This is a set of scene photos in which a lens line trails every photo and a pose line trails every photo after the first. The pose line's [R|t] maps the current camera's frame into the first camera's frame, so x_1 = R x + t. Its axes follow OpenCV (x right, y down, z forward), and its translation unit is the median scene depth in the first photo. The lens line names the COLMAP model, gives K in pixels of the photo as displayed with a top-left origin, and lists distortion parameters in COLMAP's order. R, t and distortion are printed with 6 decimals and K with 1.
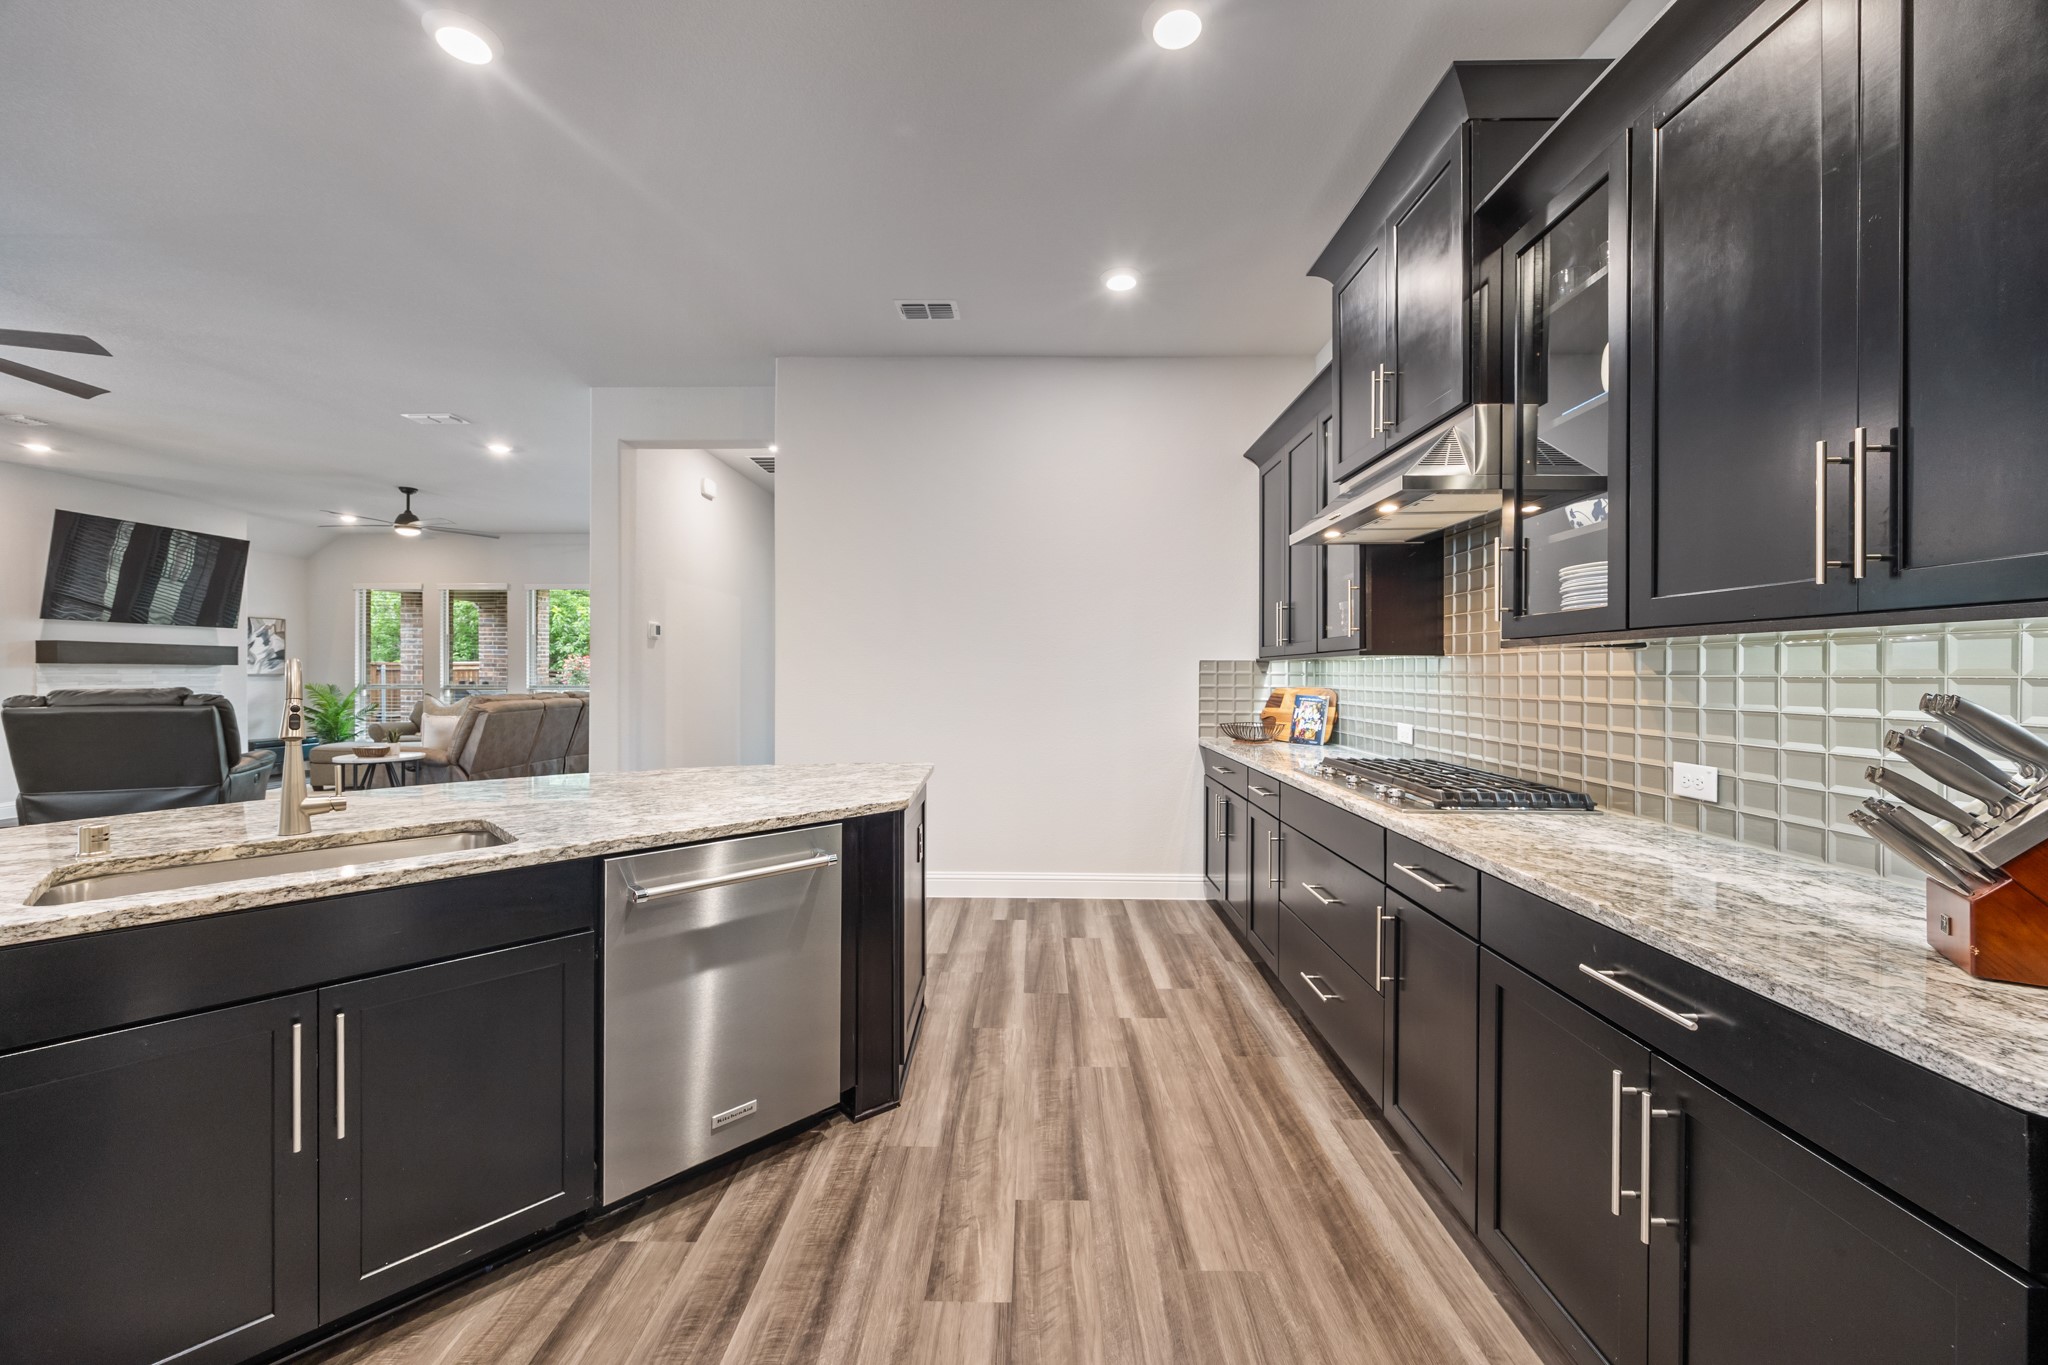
lens RADIAL K [[820.7, 0, 1037.7], [0, 820.7, 676.2], [0, 0, 1]] dist [-0.000705, 0.000797]
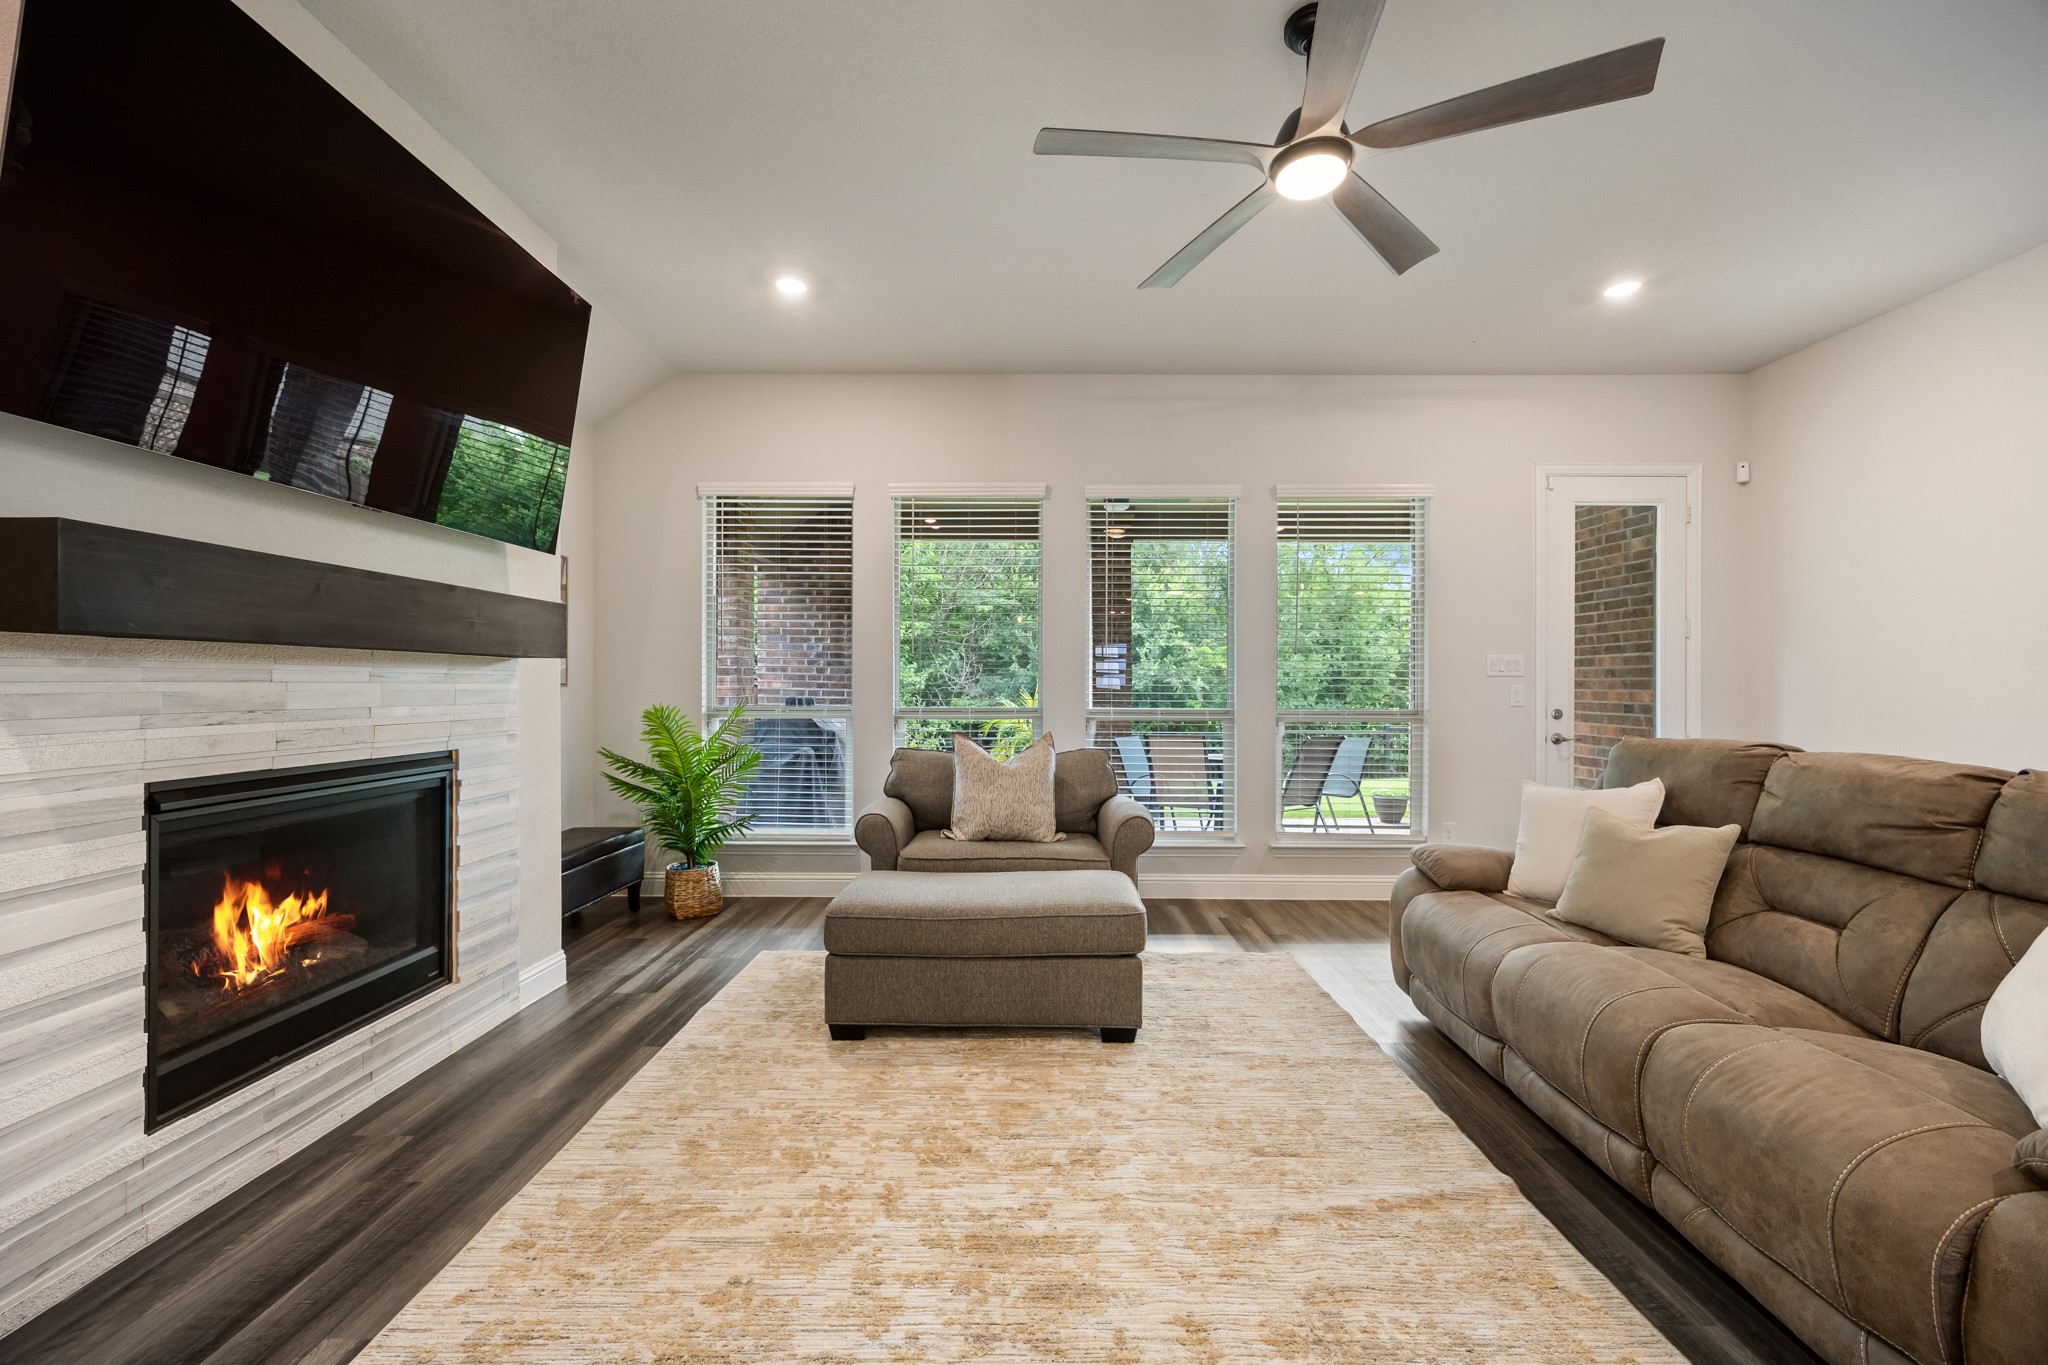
lens RADIAL K [[820.7, 0, 1059.9], [0, 820.7, 686.6], [0, 0, 1]] dist [-0.000705, 0.000797]
pose [[0.998535, -0.001960, 0.054081, -0.725108], [0.002083, 0.999995, -0.002218, 0.000137], [-0.054077, 0.002327, 0.998534, 0.592612]]
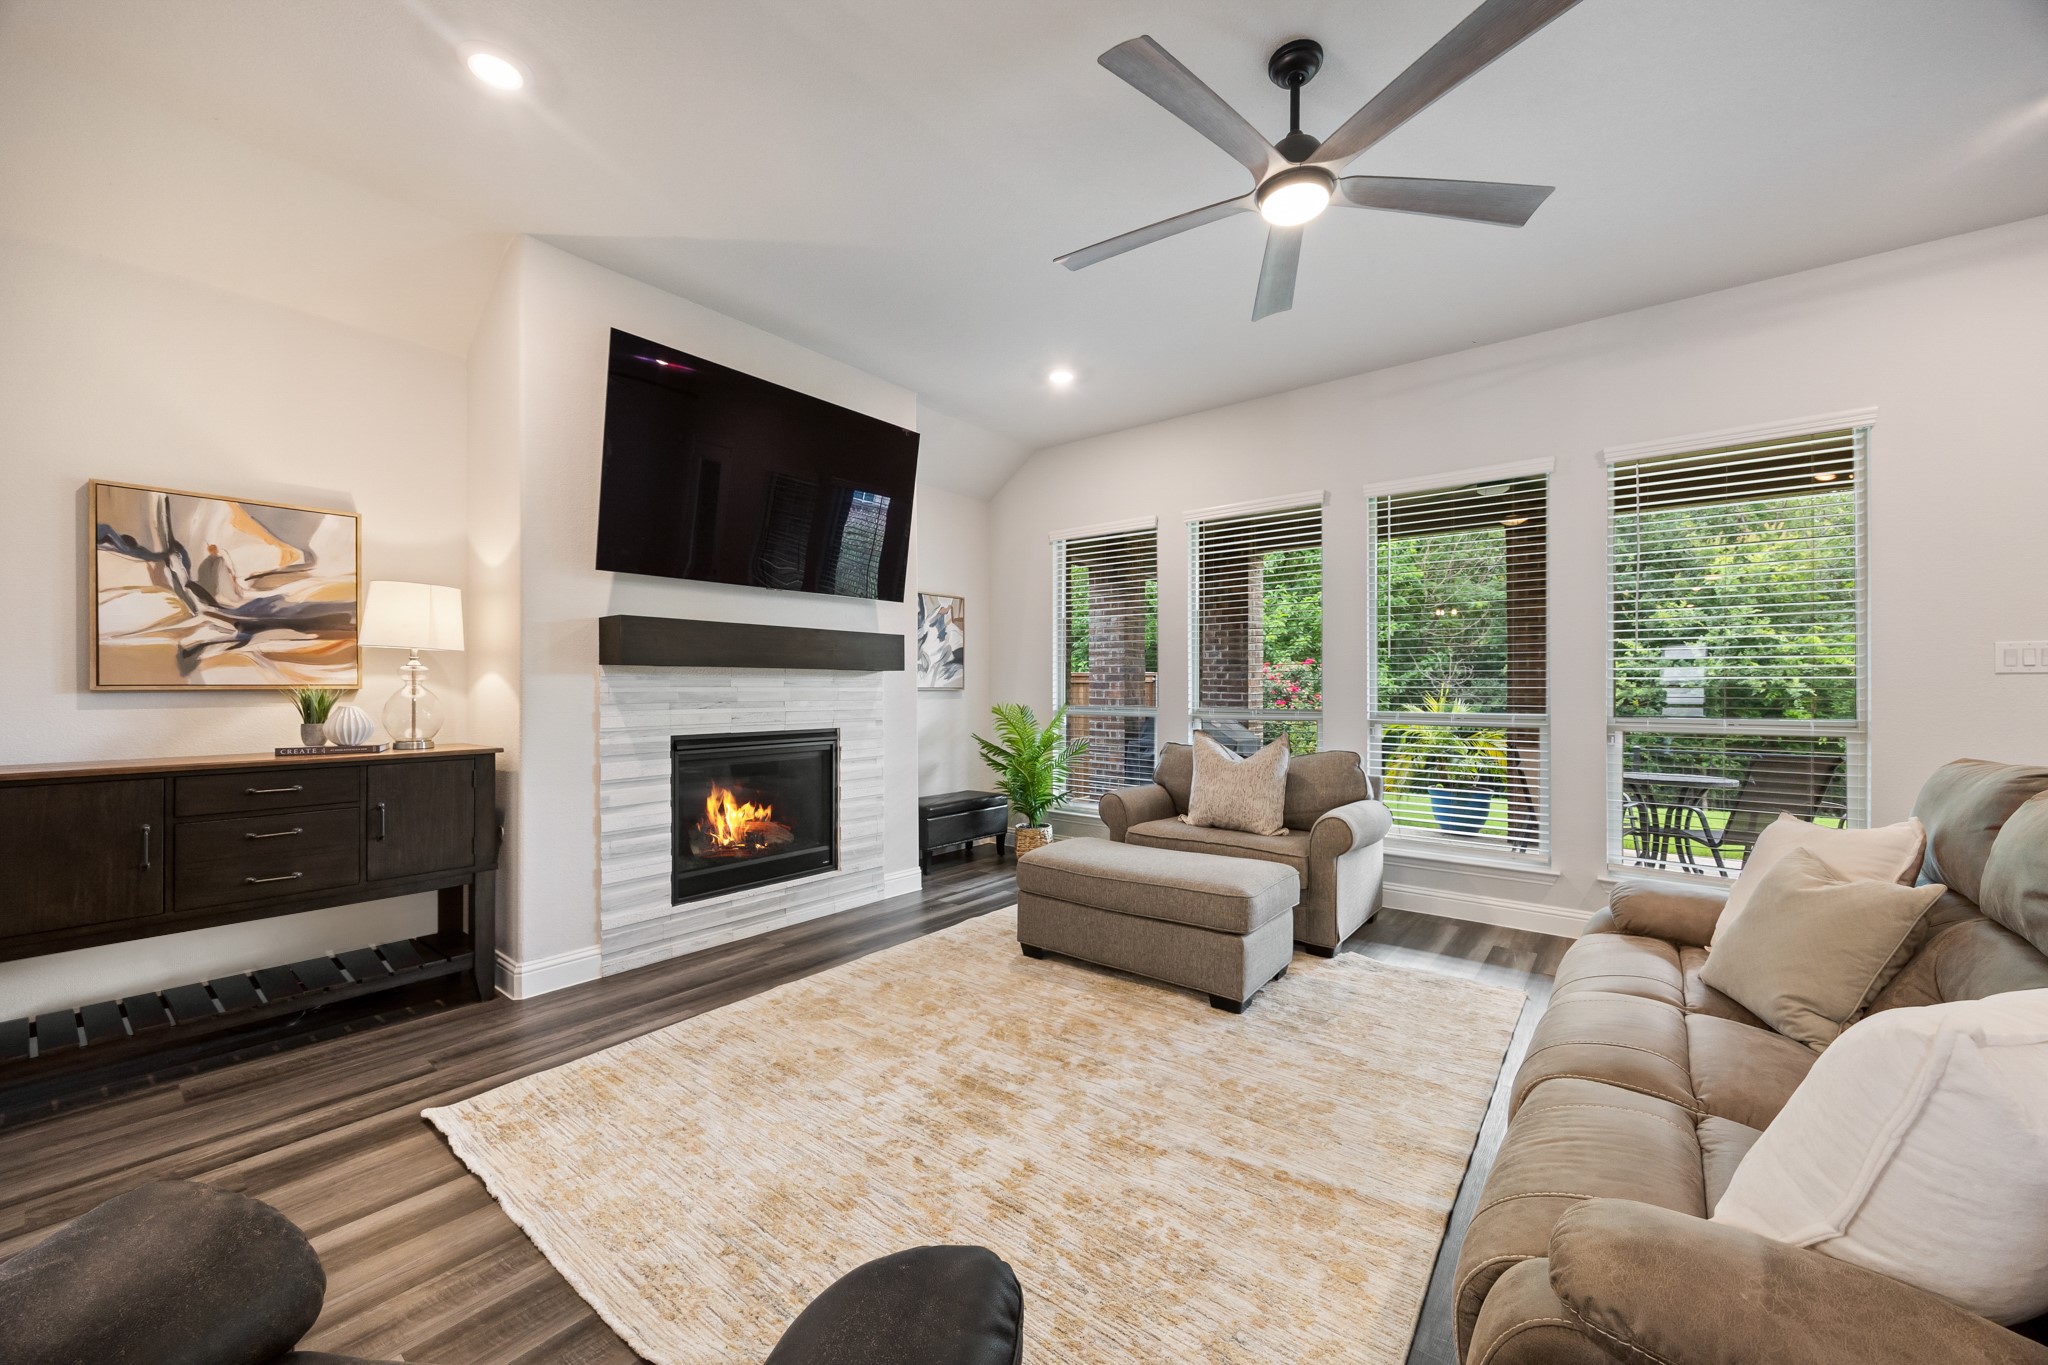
lens RADIAL K [[820.7, 0, 1043.4], [0, 820.7, 684.6], [0, 0, 1]] dist [-0.000705, 0.000797]
pose [[0.810382, -0.006682, -0.585863, -0.547674], [0.000237, 0.999939, -0.011077, 0.001549], [0.585902, 0.008838, 0.810334, 0.578122]]
